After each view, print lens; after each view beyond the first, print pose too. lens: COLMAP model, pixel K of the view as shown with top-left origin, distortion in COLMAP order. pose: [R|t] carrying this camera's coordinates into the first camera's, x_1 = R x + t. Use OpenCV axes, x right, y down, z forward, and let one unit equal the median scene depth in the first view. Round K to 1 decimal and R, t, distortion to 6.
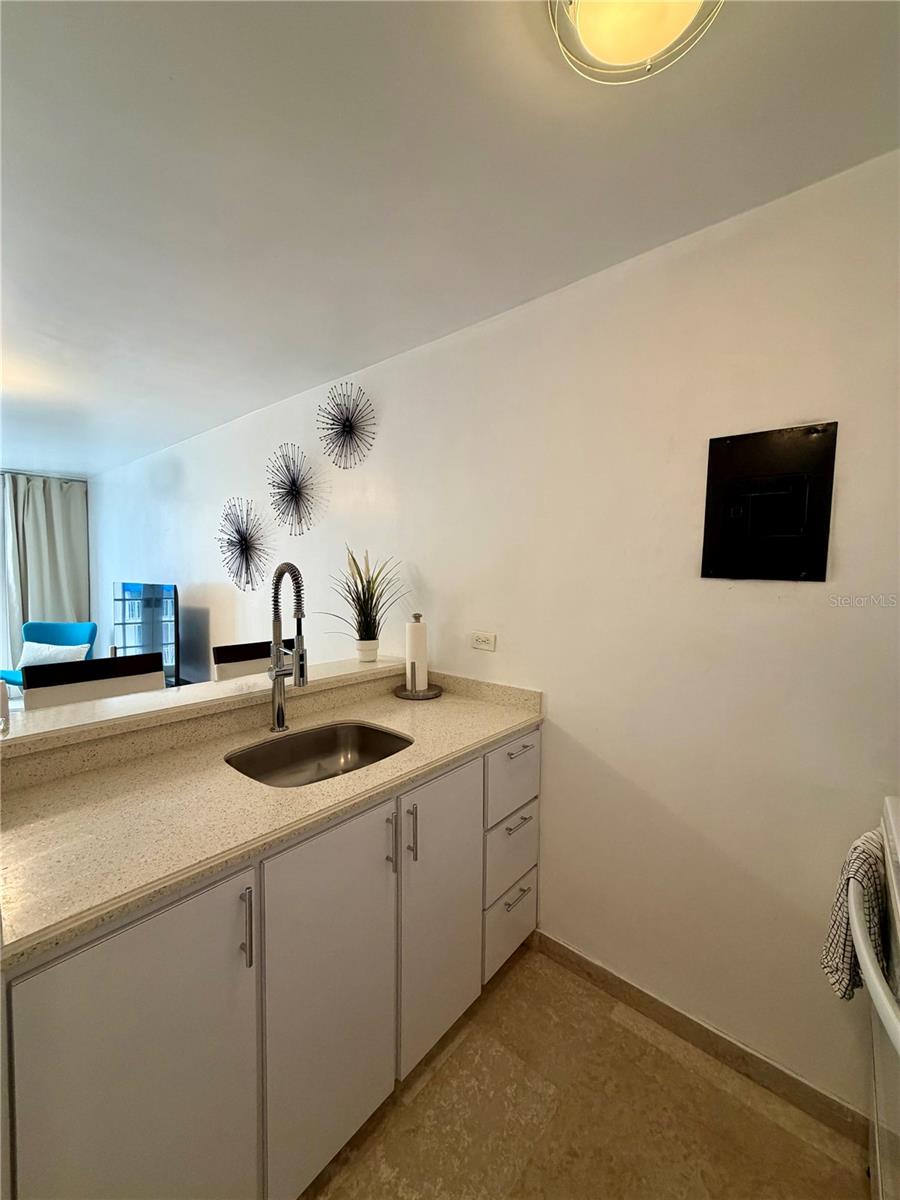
lens RADIAL K [[479.7, 0, 450.5], [0, 479.7, 597.0], [0, 0, 1]] dist [-0.008739, 0.002845]
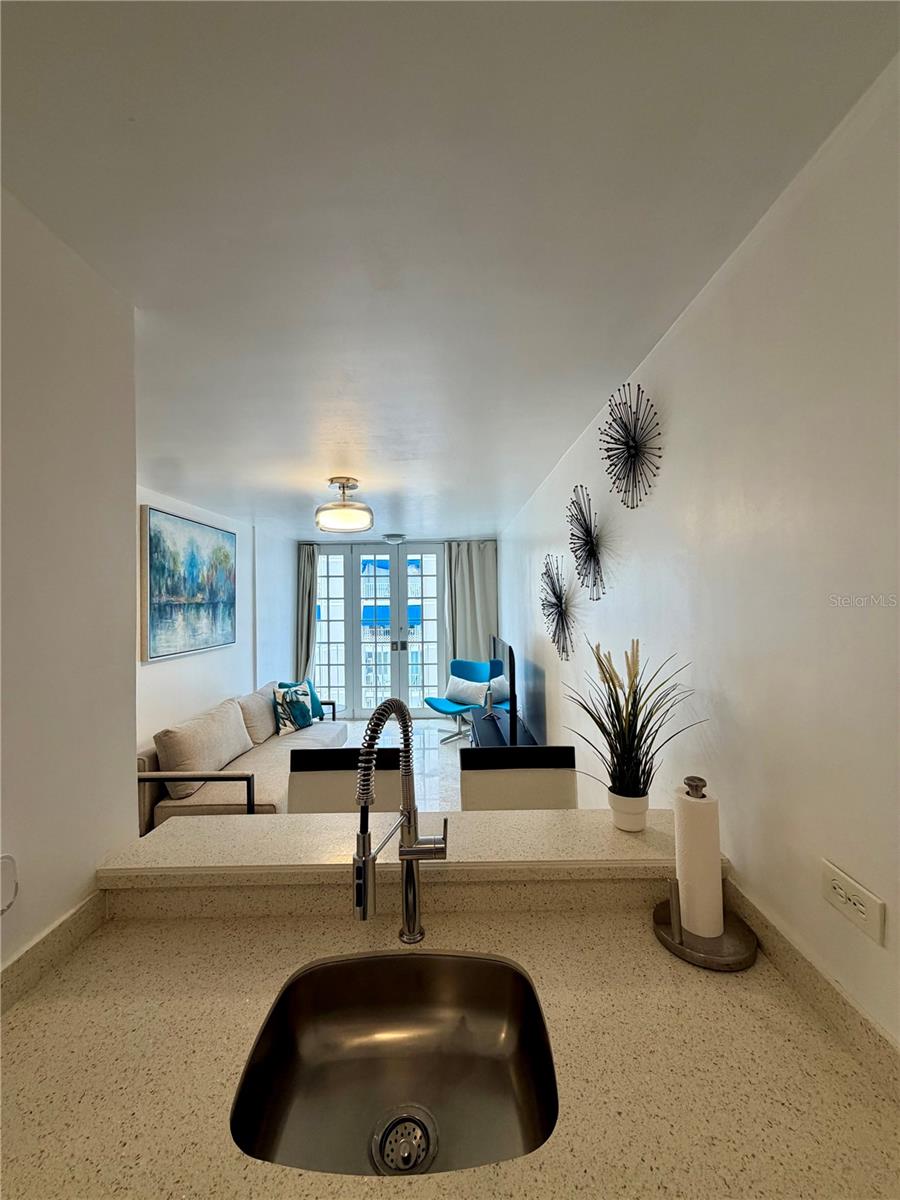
lens RADIAL K [[479.7, 0, 446.7], [0, 479.7, 594.0], [0, 0, 1]] dist [-0.008739, 0.002845]
pose [[0.637178, -0.029240, -0.770162, 0.169903], [-0.014524, 0.998647, -0.049931, -0.140778], [0.770580, 0.043001, 0.635891, 0.478822]]
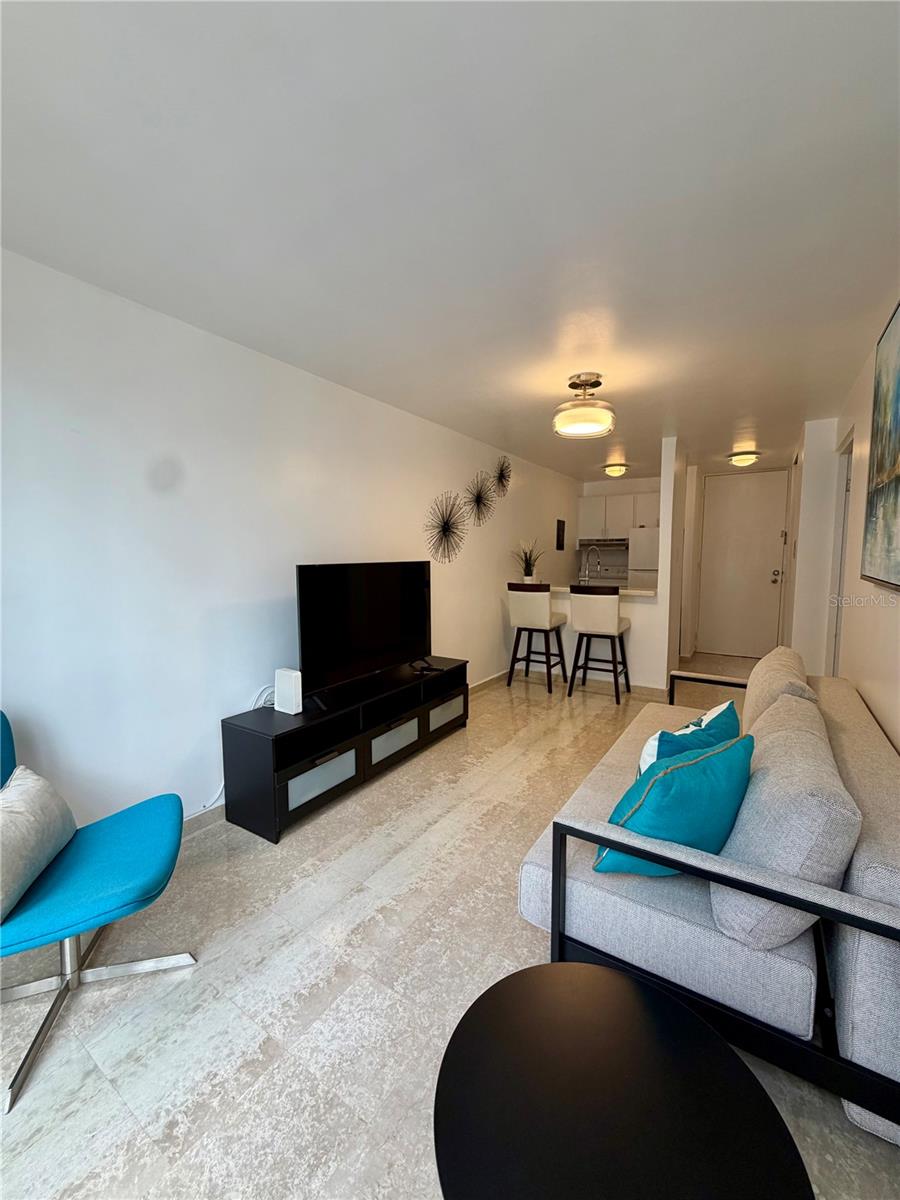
lens RADIAL K [[479.7, 0, 445.0], [0, 479.7, 594.0], [0, 0, 1]] dist [-0.008739, 0.002845]
pose [[-0.117449, -0.103632, 0.987657, -2.855598], [0.038049, 0.993340, 0.108753, -0.116633], [-0.992350, 0.050352, -0.112723, 1.901296]]
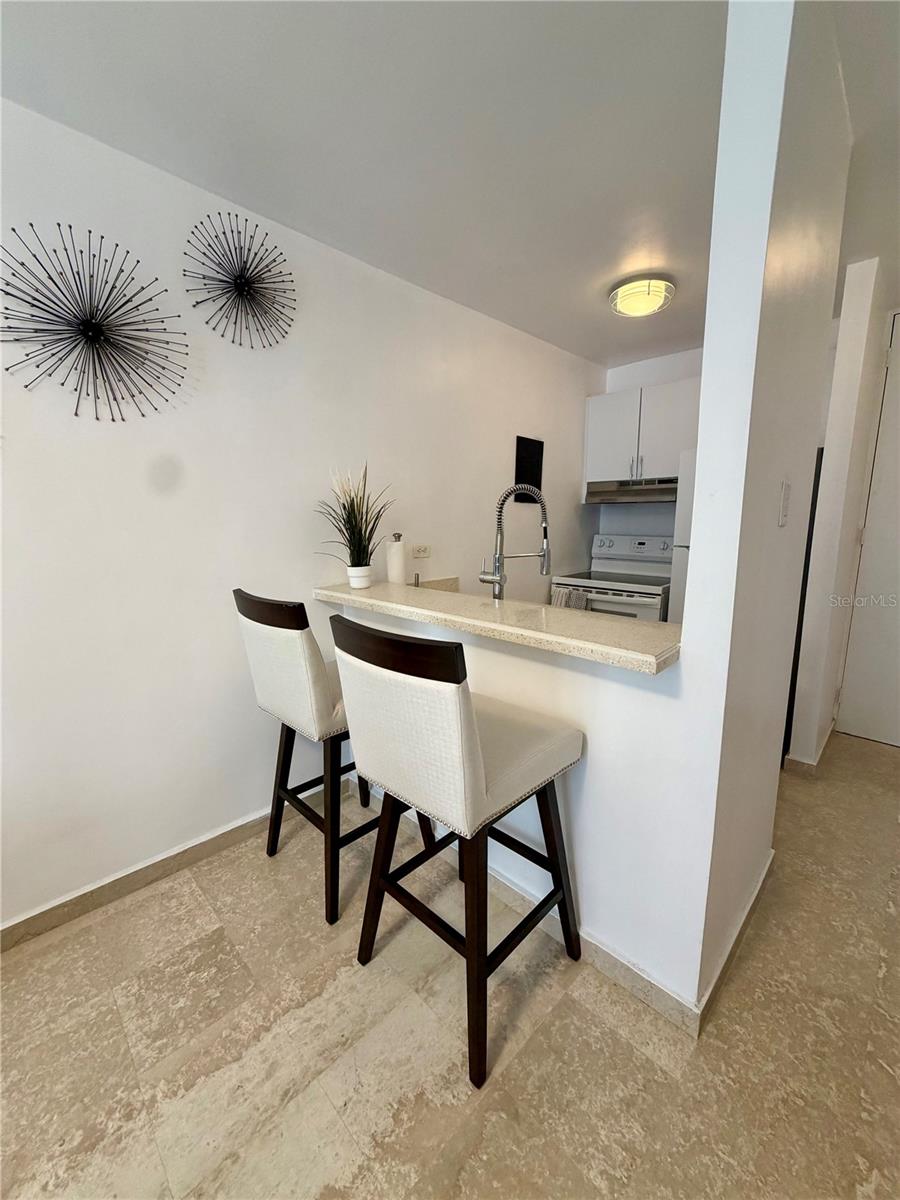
lens RADIAL K [[479.7, 0, 448.1], [0, 479.7, 592.5], [0, 0, 1]] dist [-0.008739, 0.002845]
pose [[0.086126, -0.177292, 0.980383, -1.235717], [0.042764, 0.983790, 0.174151, -0.020282], [-0.995366, 0.026927, 0.092311, 0.821998]]
